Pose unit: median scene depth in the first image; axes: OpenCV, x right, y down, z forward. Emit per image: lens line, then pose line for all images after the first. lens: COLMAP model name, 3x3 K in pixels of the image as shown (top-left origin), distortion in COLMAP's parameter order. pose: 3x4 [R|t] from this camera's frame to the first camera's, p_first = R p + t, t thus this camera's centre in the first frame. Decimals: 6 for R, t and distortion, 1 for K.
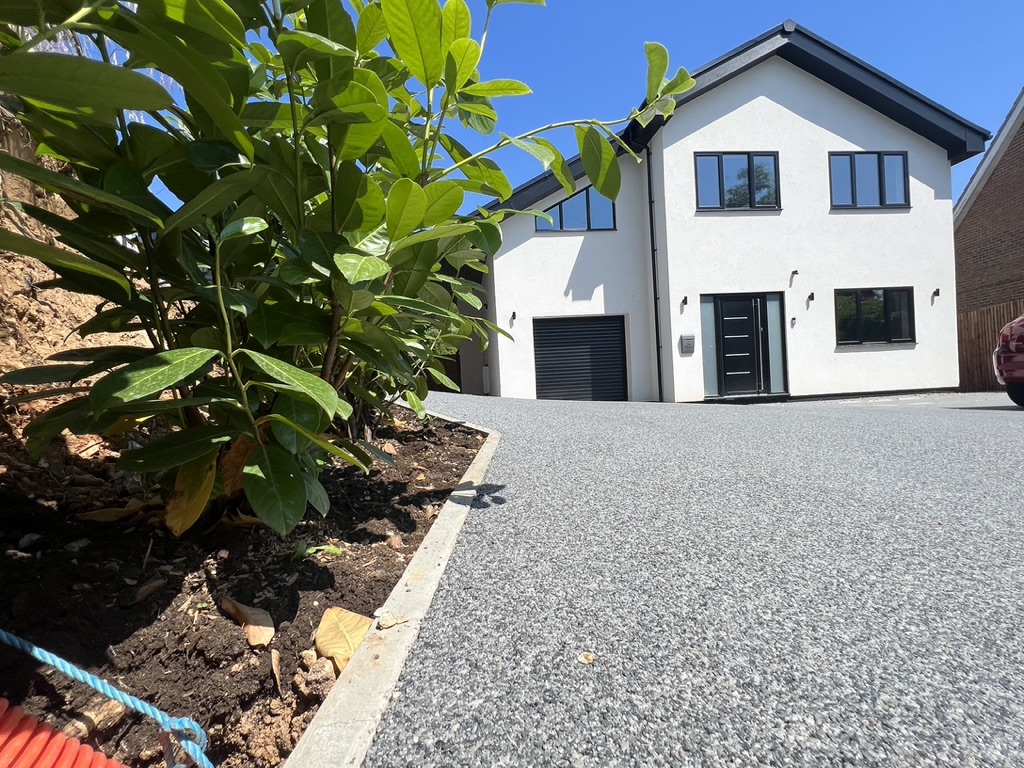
lens RADIAL K [[508.1, 0, 511.0], [0, 508.1, 385.3], [0, 0, 1]] dist [-0.000554, 0.000254]
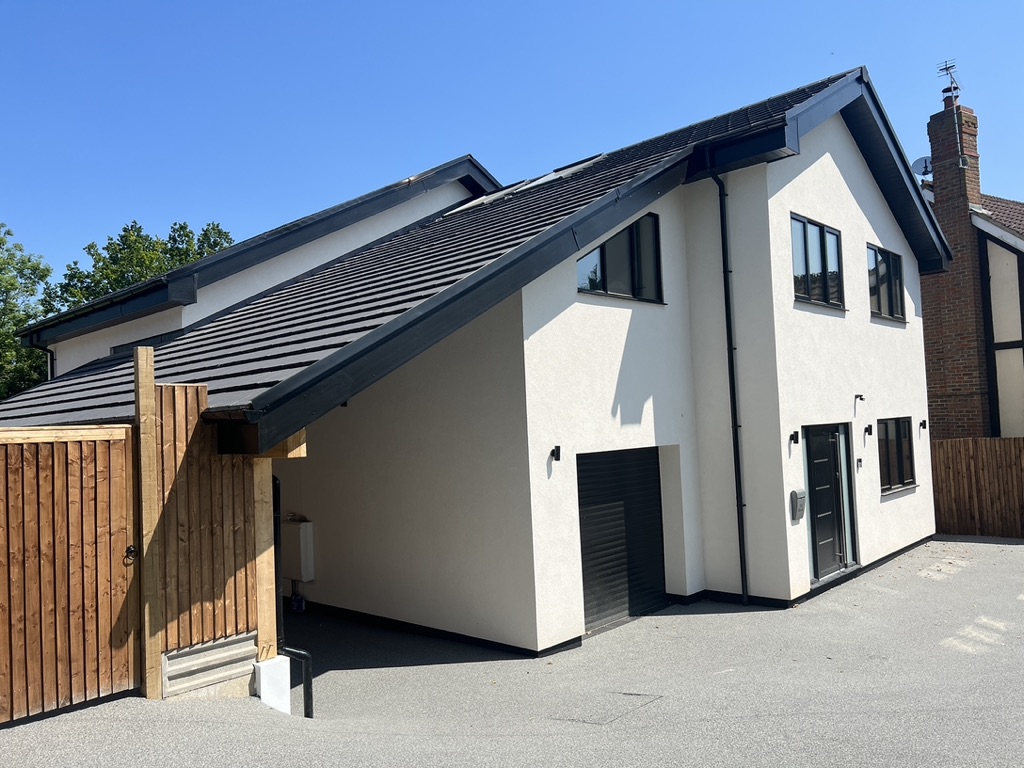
lens RADIAL K [[768.7, 0, 516.2], [0, 768.7, 386.8], [0, 0, 1]] dist [0.060779, -0.052719]
pose [[0.750314, 0.045597, 0.659507, -0.550177], [0.013418, 0.996363, -0.084151, -0.149335], [-0.660946, 0.071989, 0.746973, 0.488010]]
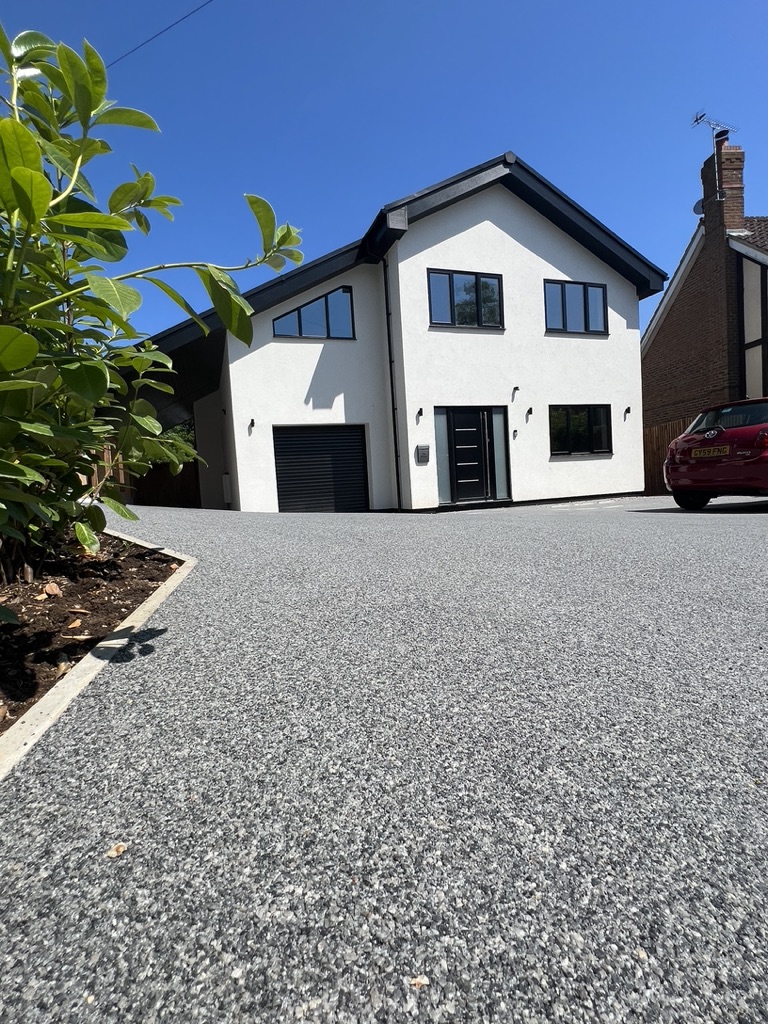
lens RADIAL K [[508.1, 0, 382.3], [0, 508.1, 507.1], [0, 0, 1]] dist [-0.000554, 0.000254]
pose [[0.972209, -0.019379, 0.233311, 0.018626], [0.012019, 0.999385, 0.032927, -0.006606], [-0.233806, -0.029208, 0.971845, -0.002371]]
